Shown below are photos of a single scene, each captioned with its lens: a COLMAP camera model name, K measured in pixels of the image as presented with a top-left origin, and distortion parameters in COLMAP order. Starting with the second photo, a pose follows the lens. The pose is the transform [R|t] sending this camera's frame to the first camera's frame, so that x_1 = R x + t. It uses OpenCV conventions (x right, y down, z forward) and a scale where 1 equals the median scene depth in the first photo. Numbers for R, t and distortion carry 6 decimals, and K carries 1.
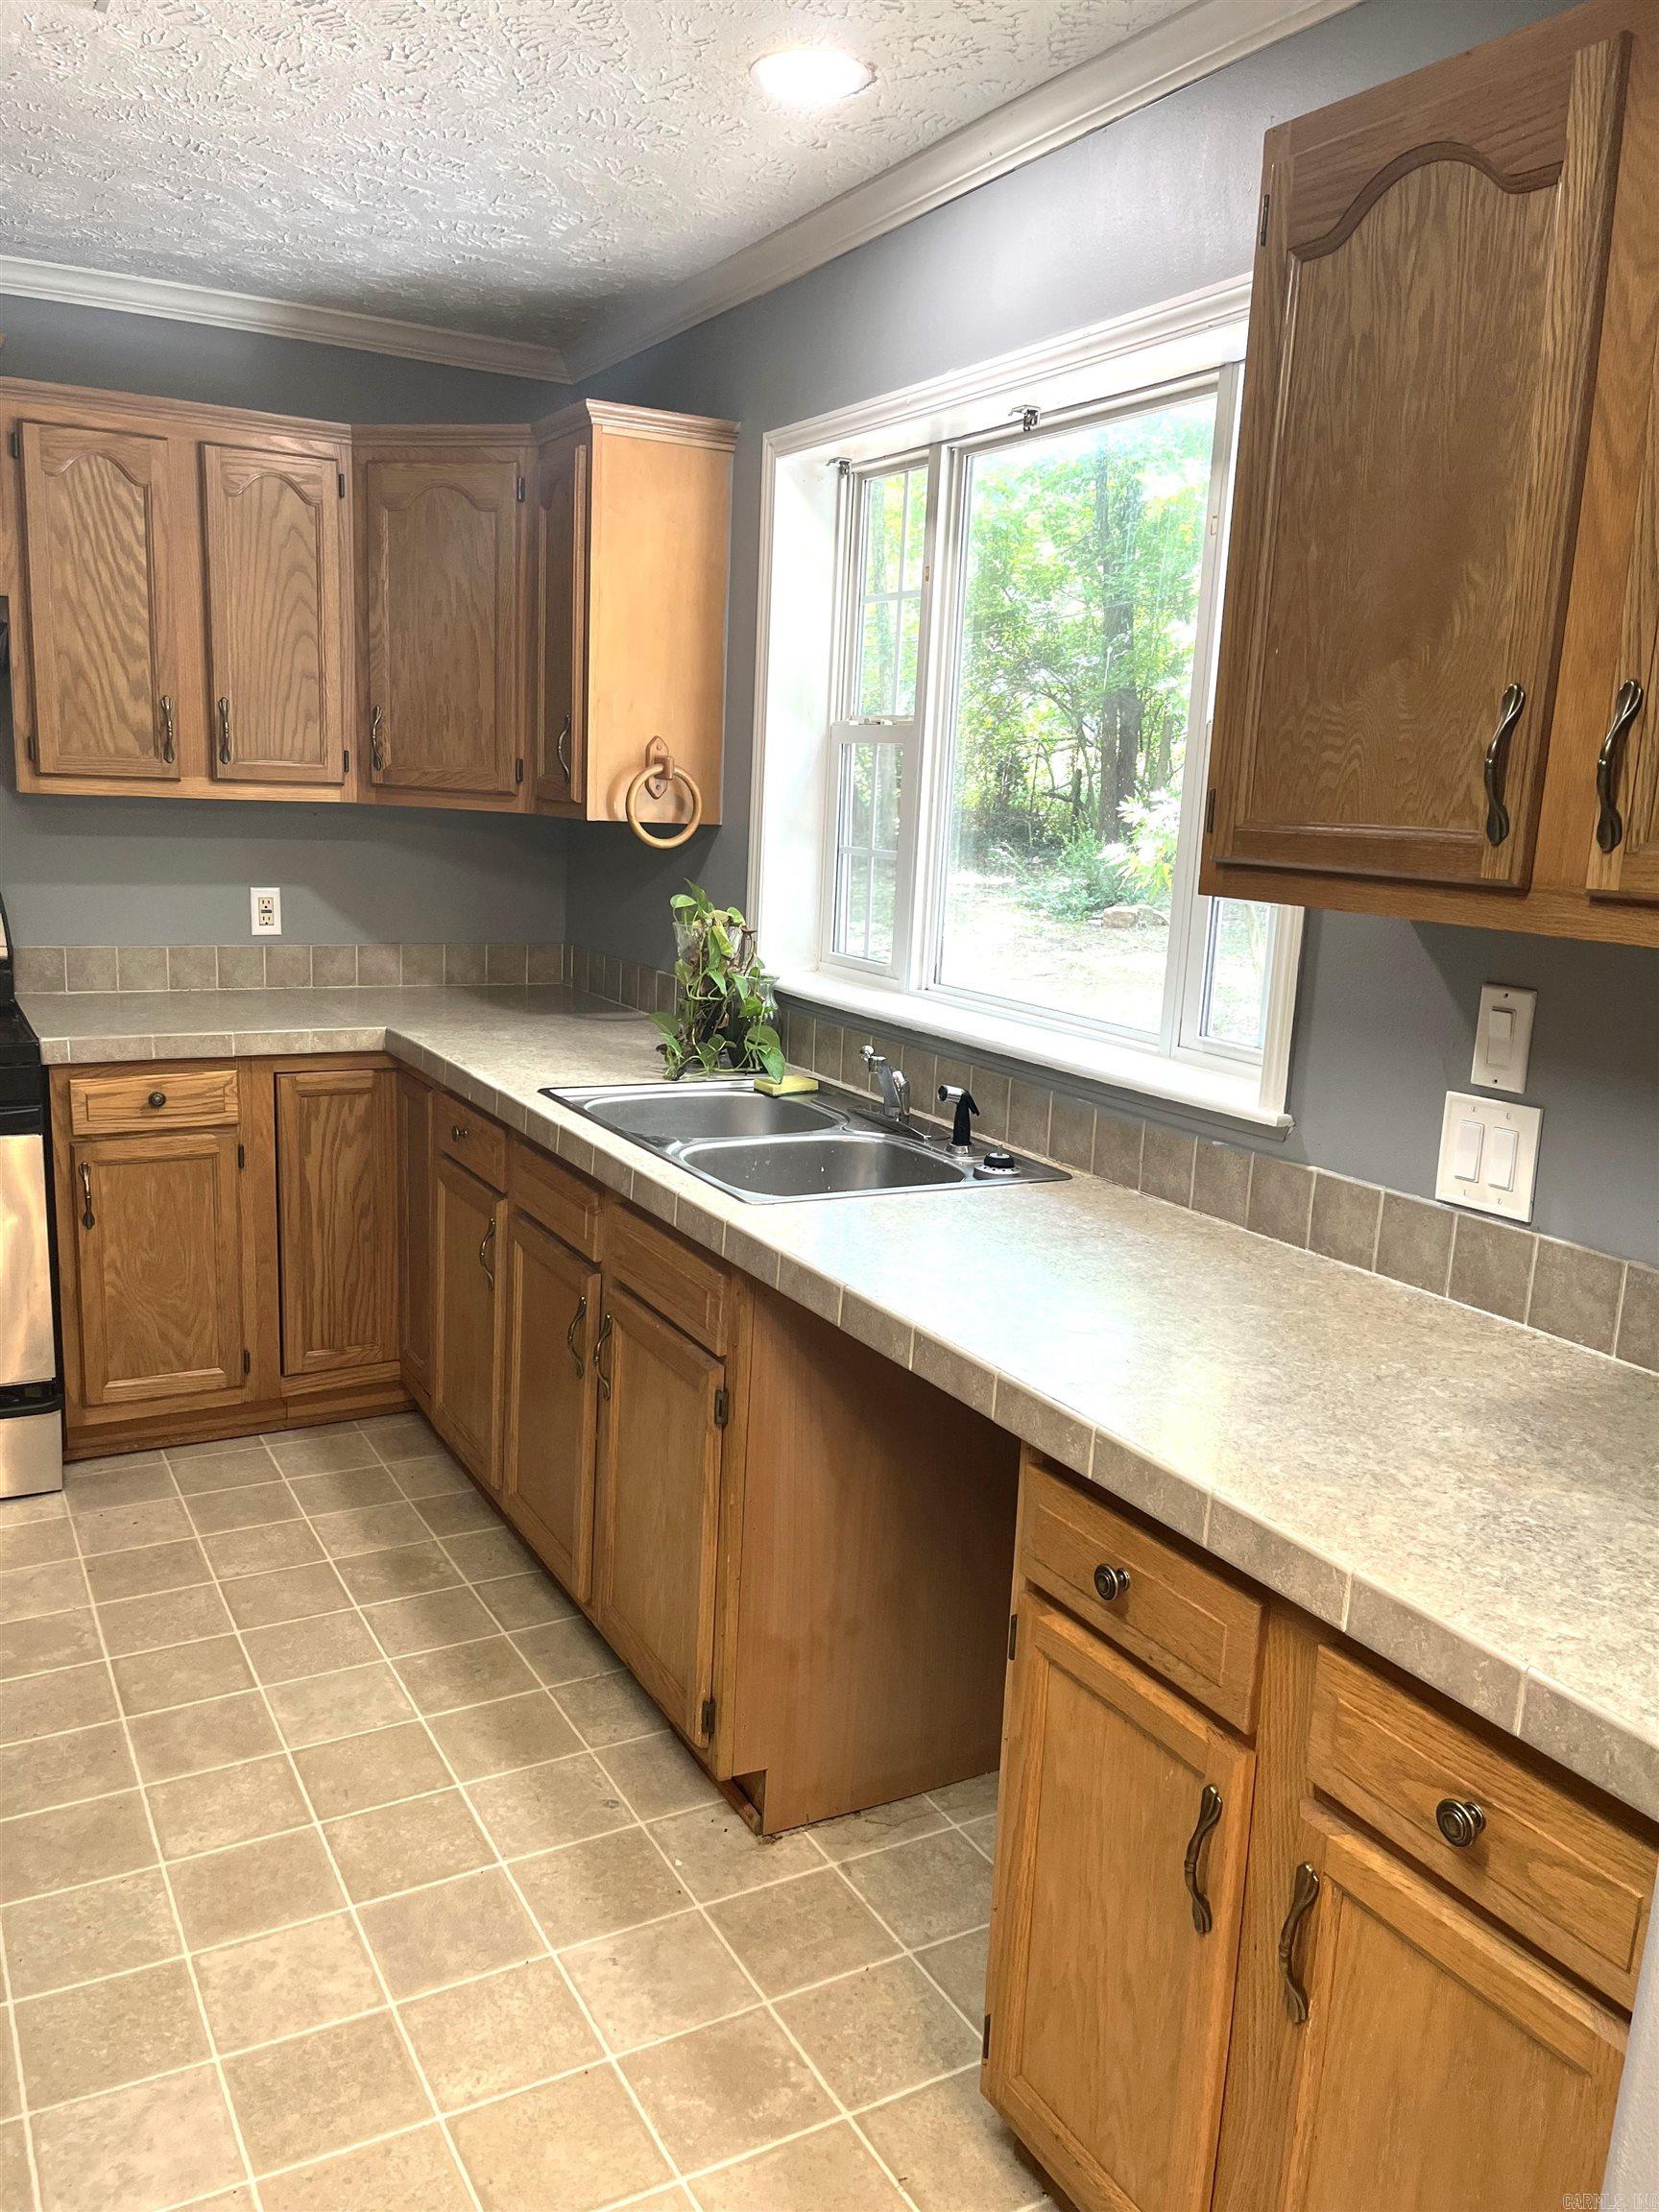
lens RADIAL K [[1703.7, 0, 823.0], [0, 1703.7, 1126.1], [0, 0, 1]] dist [0.121190, -0.160340]
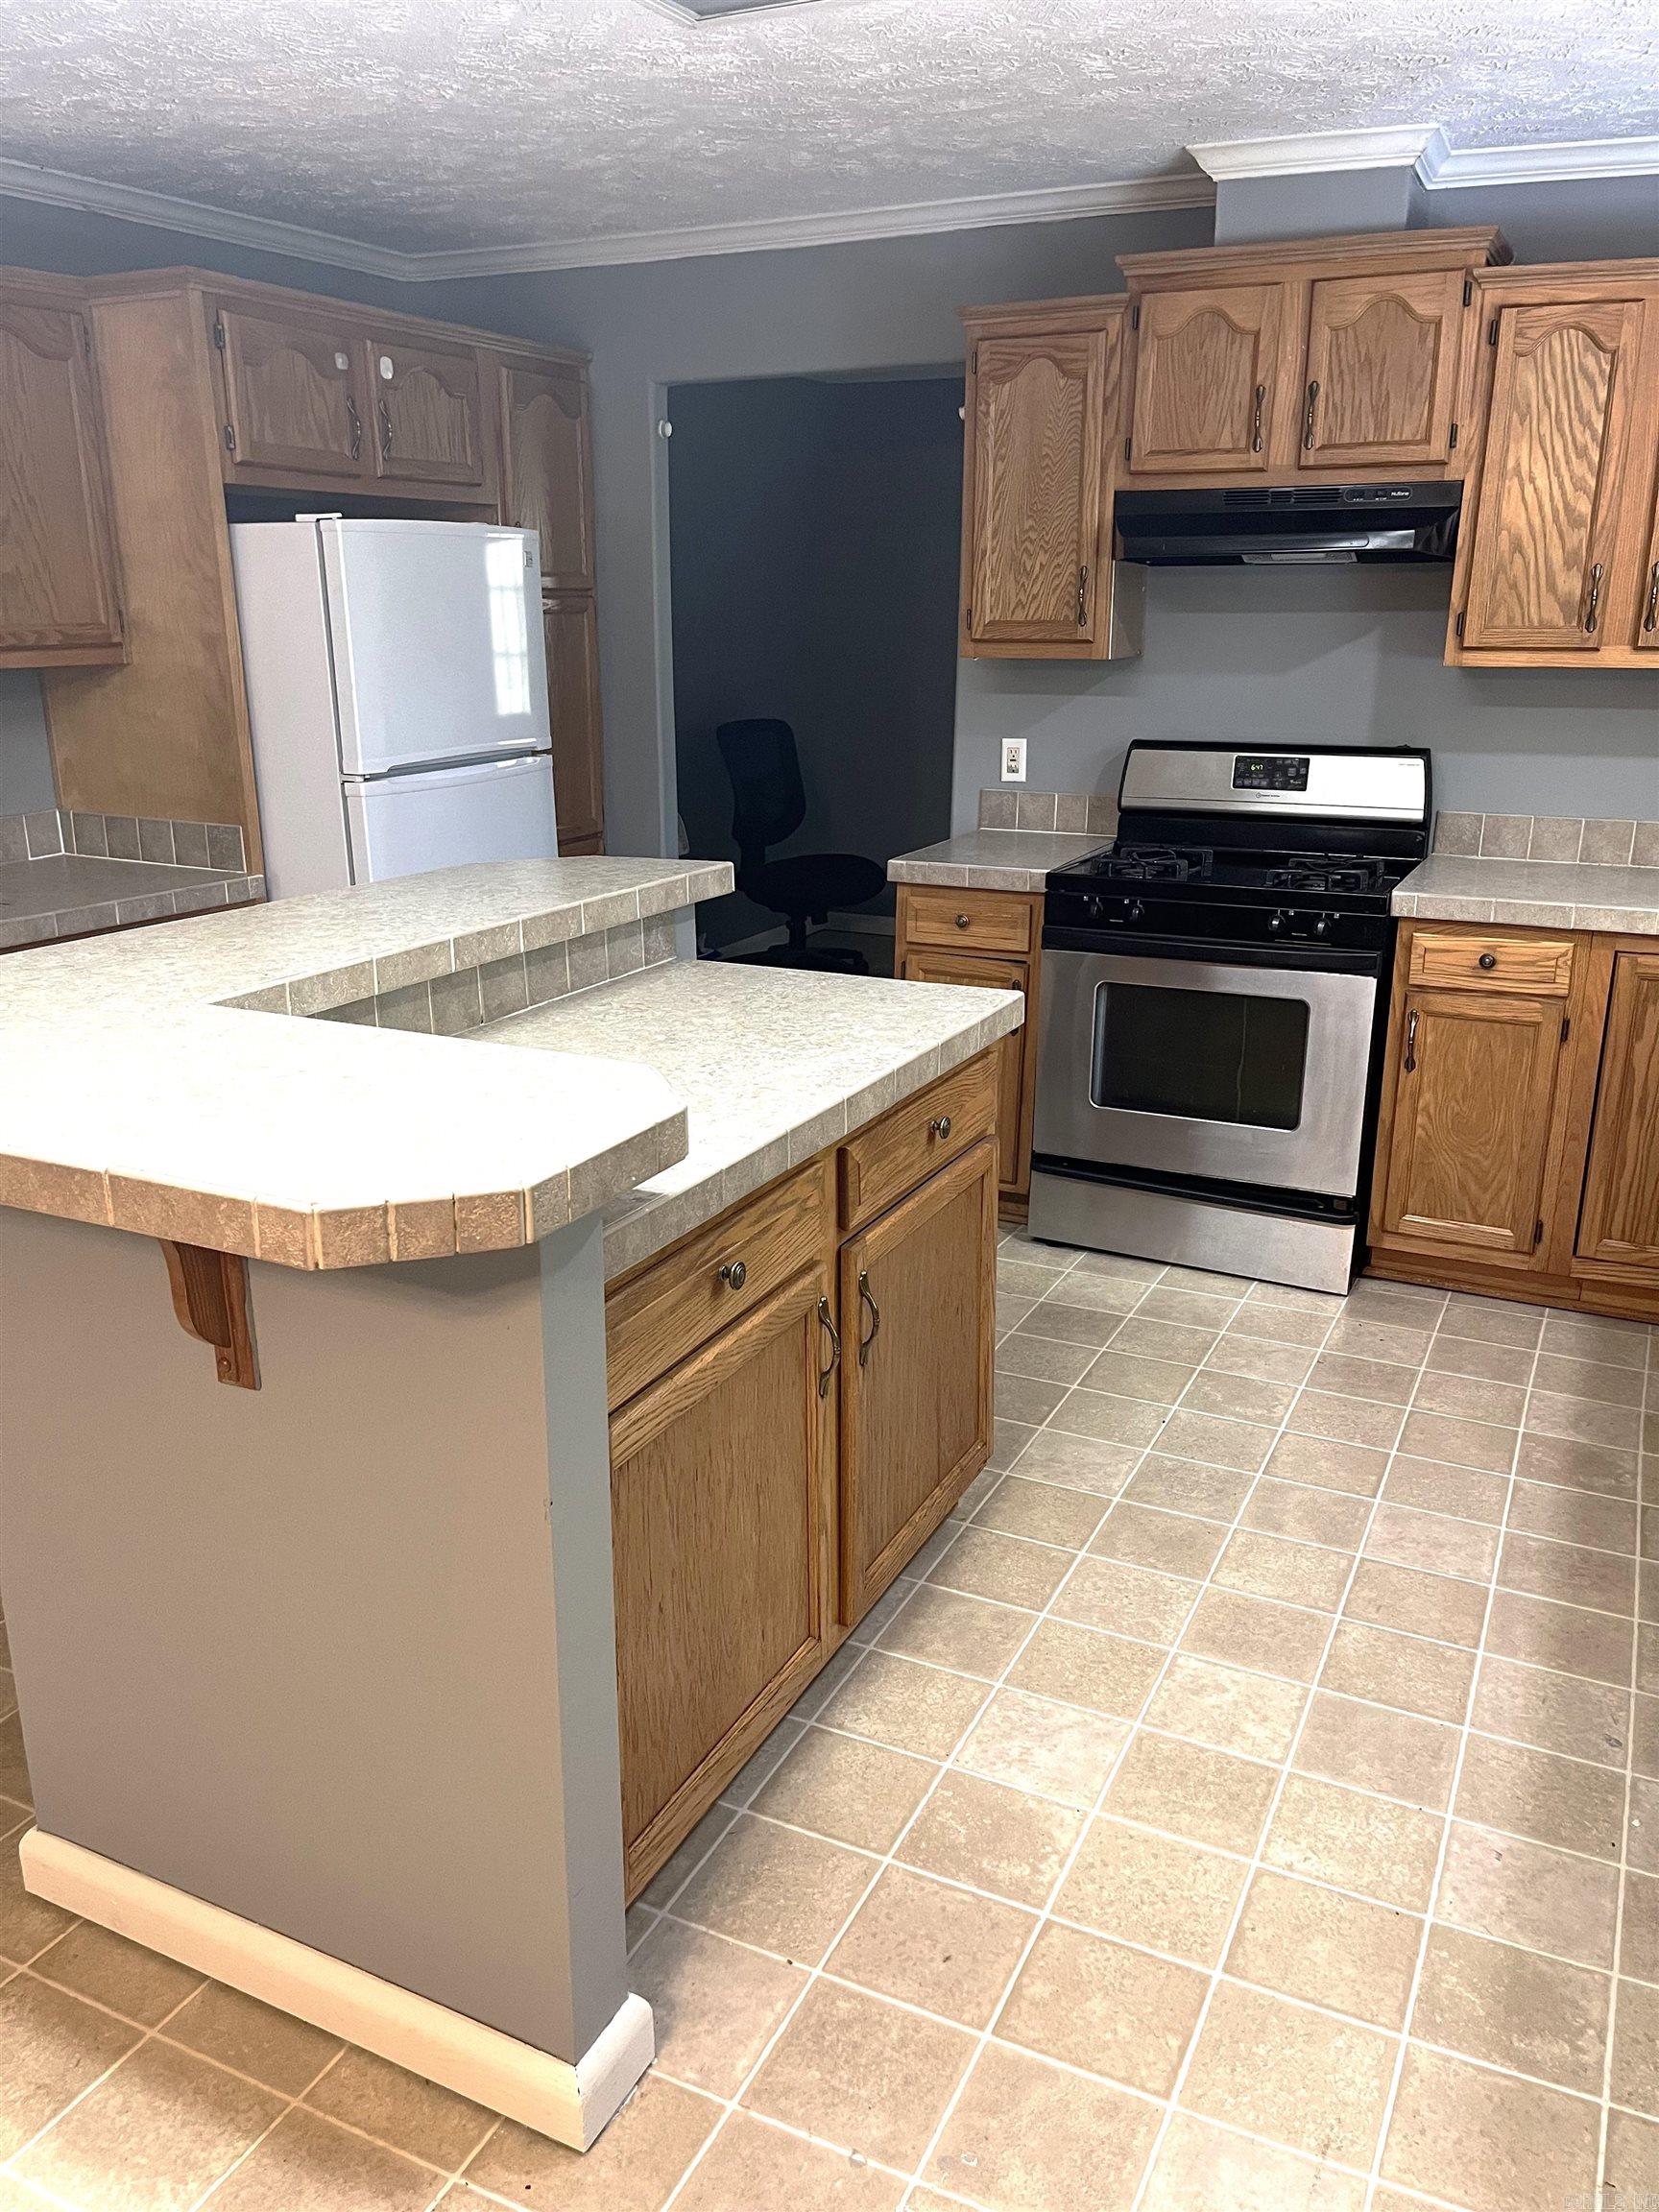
lens RADIAL K [[1703.7, 0, 823.0], [0, 1703.7, 1126.1], [0, 0, 1]] dist [0.121190, -0.160340]
pose [[0.576829, 0.201625, -0.791591, 0.231413], [-0.150975, 0.978679, 0.139263, -0.002929], [0.802792, 0.039179, 0.594971, 0.056526]]
